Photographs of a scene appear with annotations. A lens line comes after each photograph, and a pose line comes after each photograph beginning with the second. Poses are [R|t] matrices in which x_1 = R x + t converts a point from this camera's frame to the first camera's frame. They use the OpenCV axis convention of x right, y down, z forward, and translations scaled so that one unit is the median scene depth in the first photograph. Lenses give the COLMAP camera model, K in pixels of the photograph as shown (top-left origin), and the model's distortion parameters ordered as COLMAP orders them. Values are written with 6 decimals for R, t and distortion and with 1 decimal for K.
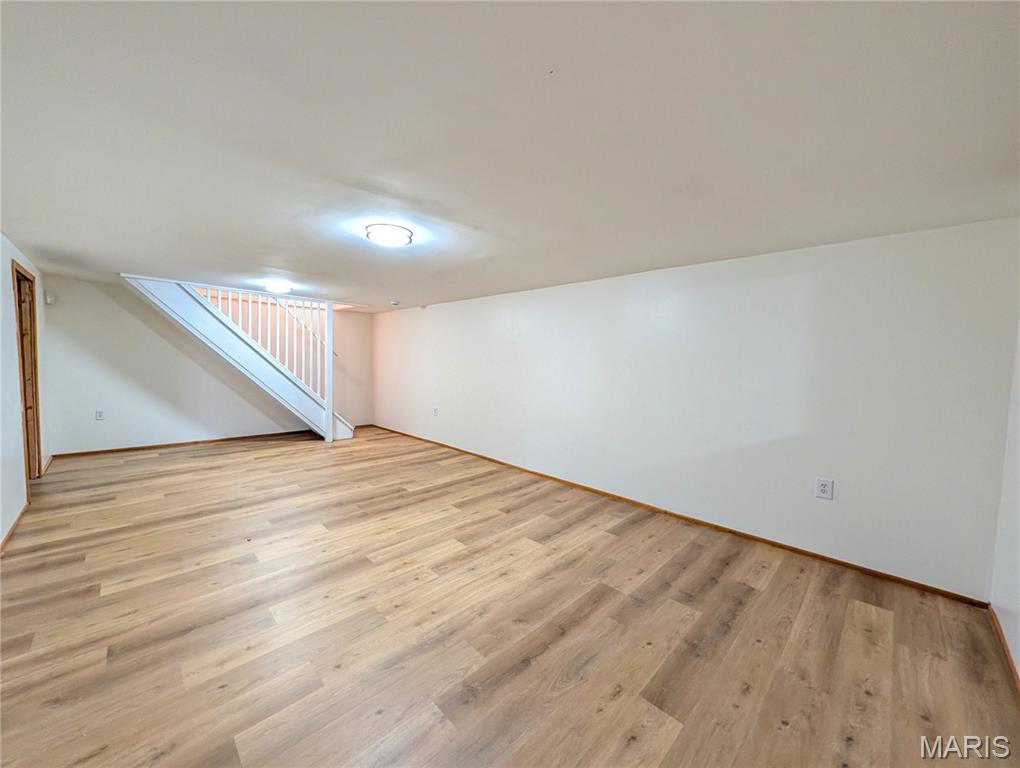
lens RADIAL K [[385.6, 0, 512.1], [0, 385.6, 383.7], [0, 0, 1]] dist [0.000565, -0.000022]
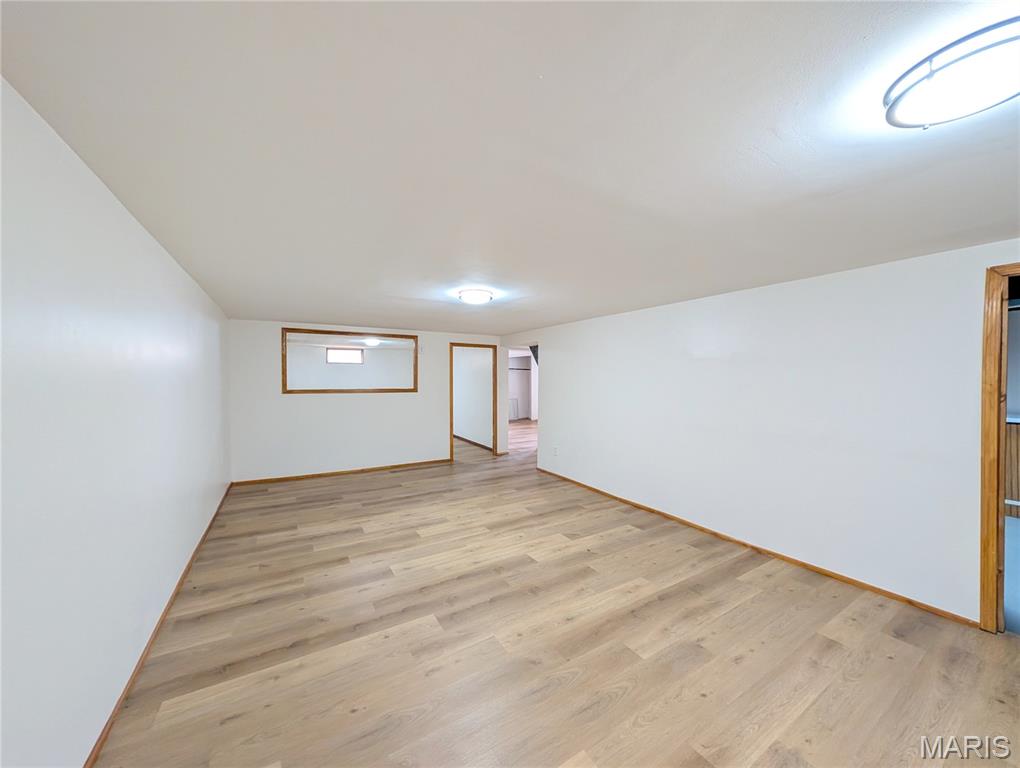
lens RADIAL K [[385.6, 0, 512.1], [0, 385.6, 383.7], [0, 0, 1]] dist [0.000565, -0.000022]
pose [[-0.971249, -0.033543, 0.235692, -0.683893], [-0.015531, 0.996843, 0.077868, -0.167231], [-0.237560, 0.071969, -0.968703, 2.036684]]
